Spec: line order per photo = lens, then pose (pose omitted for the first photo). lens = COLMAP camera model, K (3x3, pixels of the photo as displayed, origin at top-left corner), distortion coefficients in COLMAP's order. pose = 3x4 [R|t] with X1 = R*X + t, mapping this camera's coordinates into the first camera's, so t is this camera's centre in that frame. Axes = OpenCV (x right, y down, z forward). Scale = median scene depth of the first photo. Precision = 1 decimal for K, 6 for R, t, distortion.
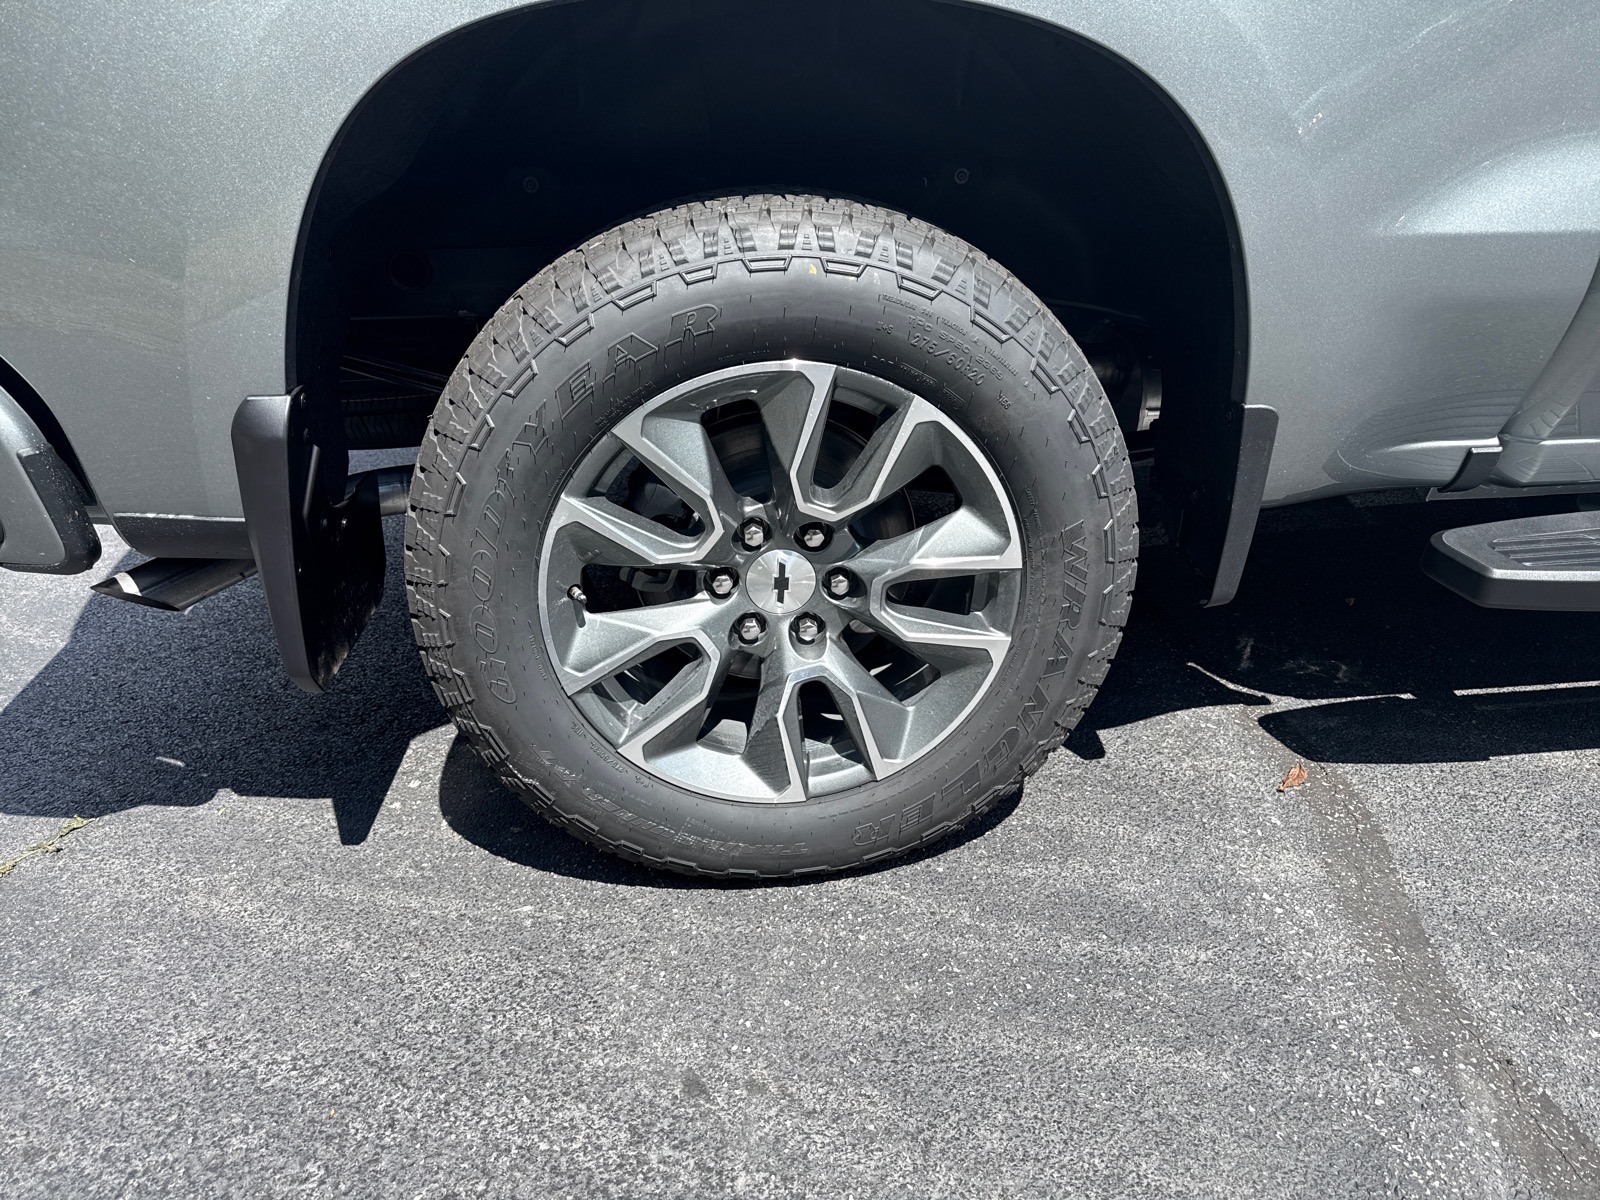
lens RADIAL K [[1127.6, 0, 800.0], [0, 1127.6, 600.0], [0, 0, 1]] dist [-0.006180, -0.006367]
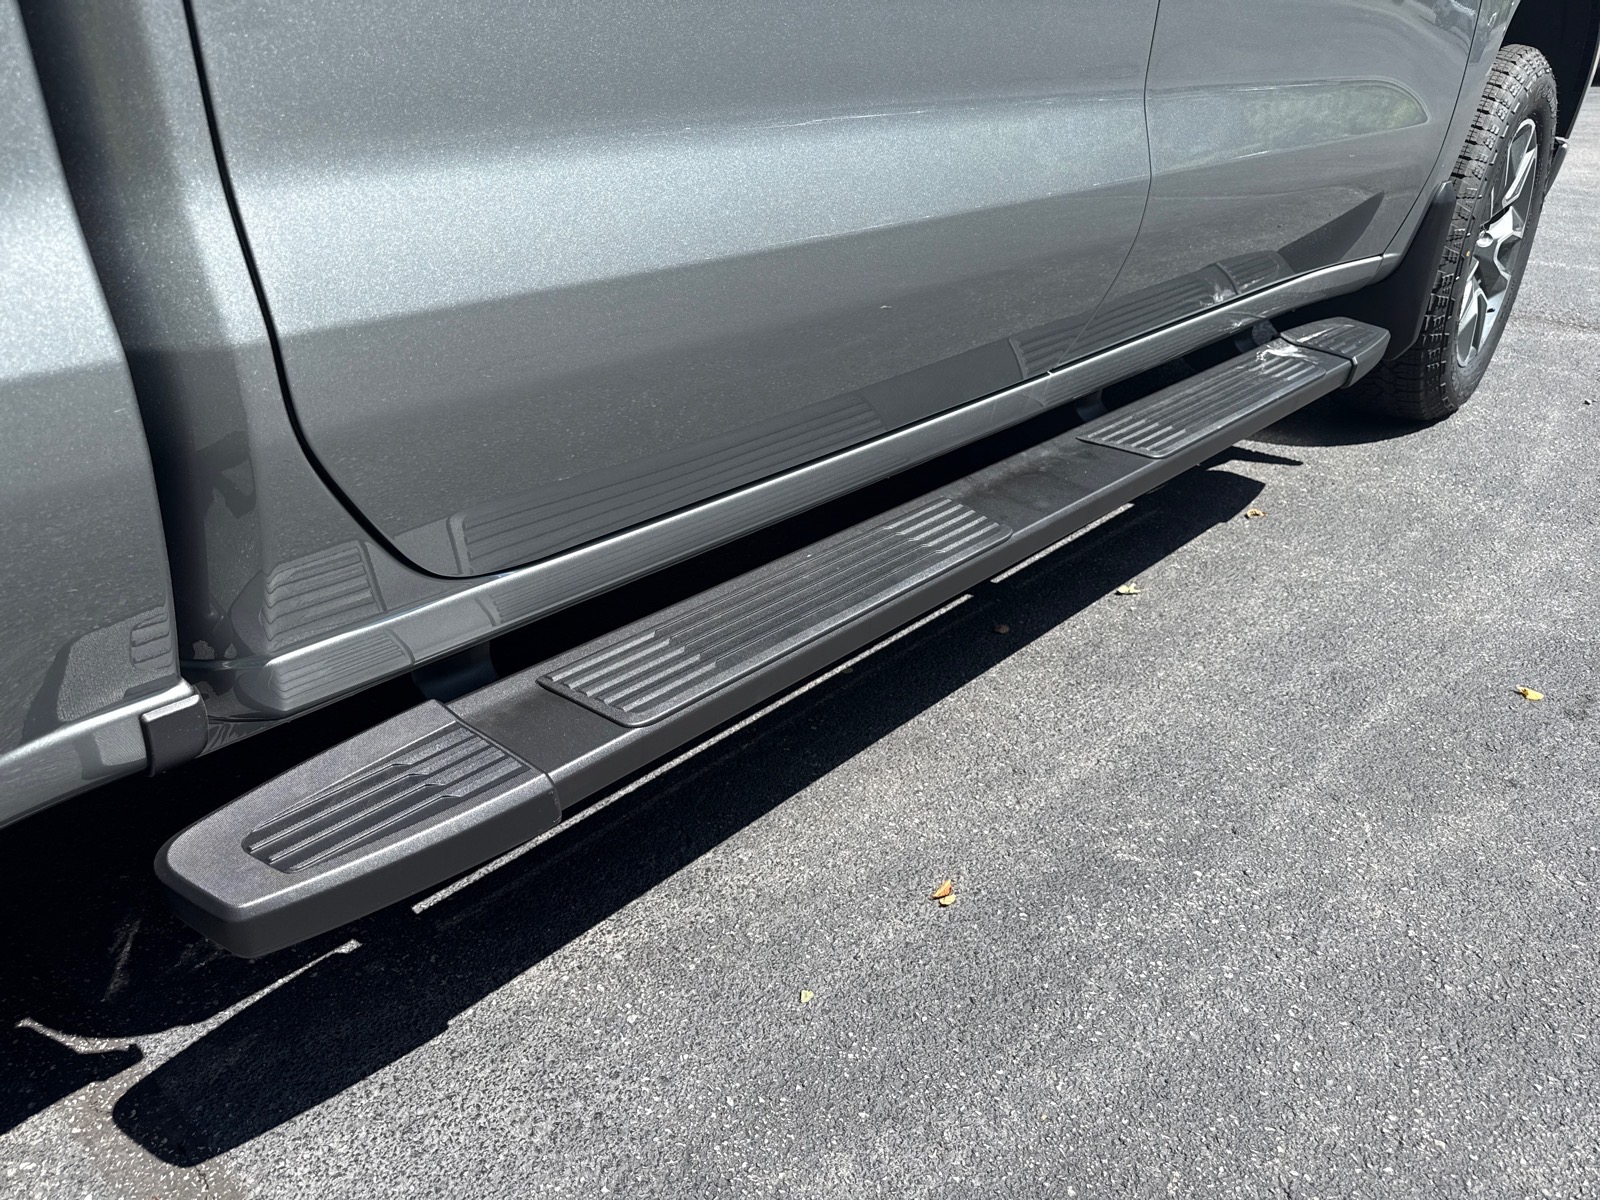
lens RADIAL K [[1131.9, 0, 792.6], [0, 1131.9, 605.1], [0, 0, 1]] dist [0.006401, -0.011506]
pose [[0.749718, -0.286759, 0.596399, 0.492911], [0.282129, 0.953732, 0.103912, -0.147997], [-0.598603, 0.090357, 0.795933, 0.312319]]
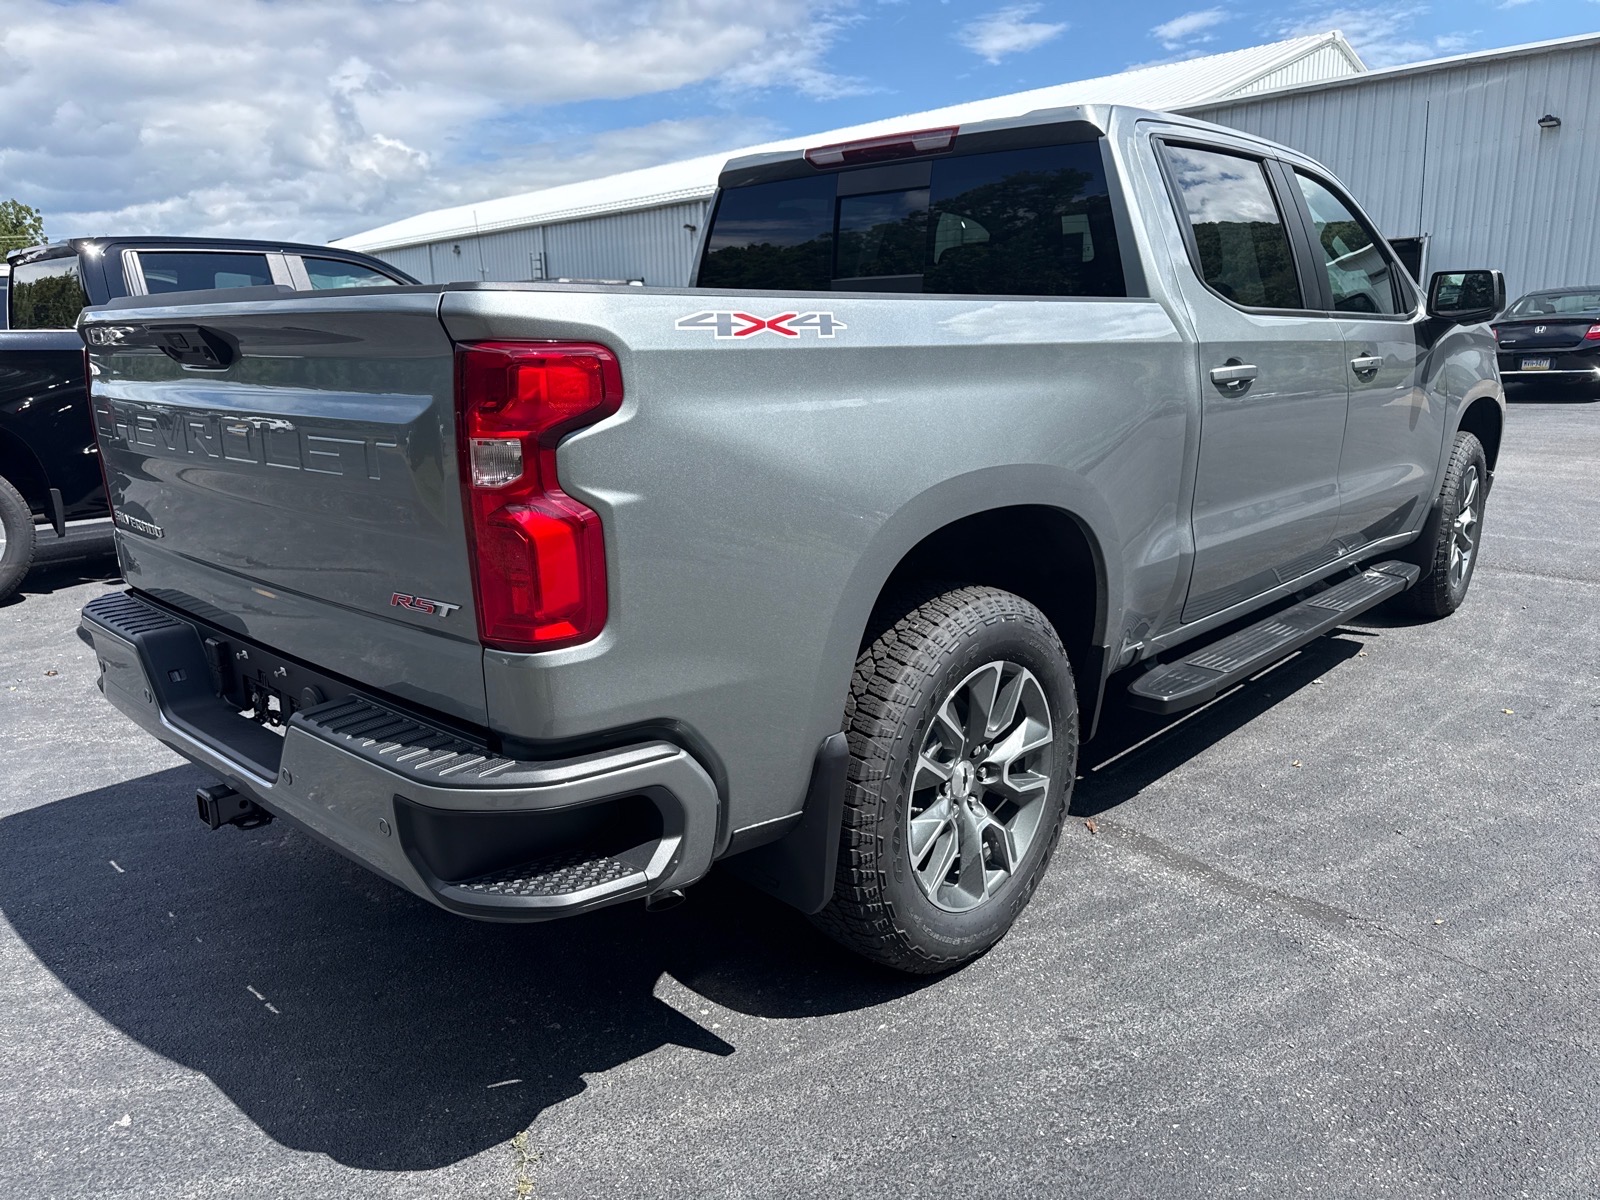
lens RADIAL K [[1131.9, 0, 792.6], [0, 1131.9, 605.1], [0, 0, 1]] dist [0.006401, -0.011506]
pose [[0.743167, -0.142029, 0.653858, -1.308912], [0.281567, 0.952859, -0.113048, -0.147285], [-0.606979, 0.268119, 0.748124, -0.274837]]
